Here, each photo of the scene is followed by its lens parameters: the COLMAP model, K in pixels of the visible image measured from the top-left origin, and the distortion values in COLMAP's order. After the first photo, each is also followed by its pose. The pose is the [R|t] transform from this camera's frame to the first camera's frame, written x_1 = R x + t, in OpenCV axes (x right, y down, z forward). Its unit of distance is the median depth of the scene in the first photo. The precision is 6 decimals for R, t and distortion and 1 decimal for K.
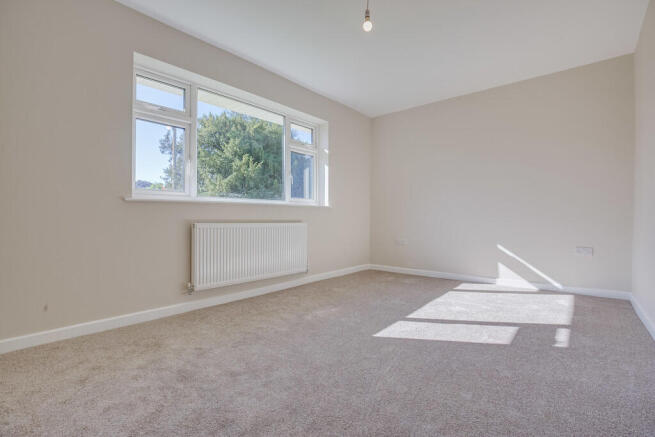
lens RADIAL K [[315.1, 0, 327.6], [0, 315.1, 223.2], [0, 0, 1]] dist [-0.004595, 0.000060]
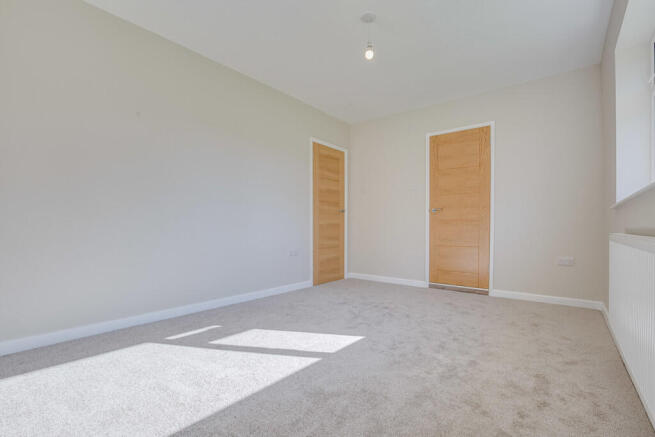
lens RADIAL K [[315.1, 0, 327.6], [0, 315.1, 223.2], [0, 0, 1]] dist [-0.004595, 0.000060]
pose [[-0.998957, -0.001954, -0.045611, 0.261338], [-0.002244, 0.999977, 0.006322, -0.023323], [0.045598, 0.006418, -0.998939, 1.691153]]
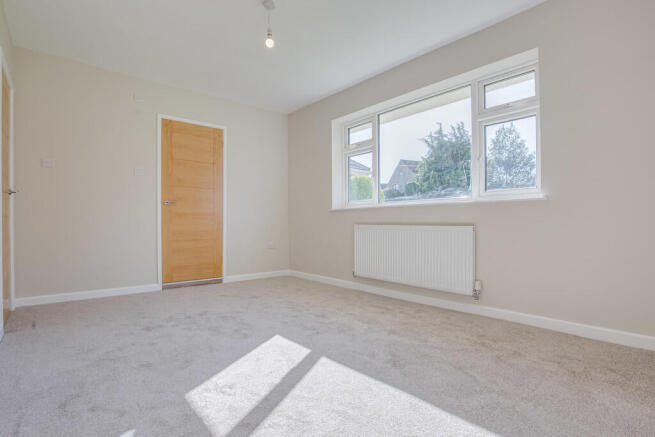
lens RADIAL K [[315.1, 0, 327.6], [0, 315.1, 223.2], [0, 0, 1]] dist [-0.004595, 0.000060]
pose [[-0.138109, 0.004105, -0.990409, 0.928341], [-0.019094, 0.999795, 0.006806, -0.009802], [0.990233, 0.019851, -0.138002, 1.073710]]
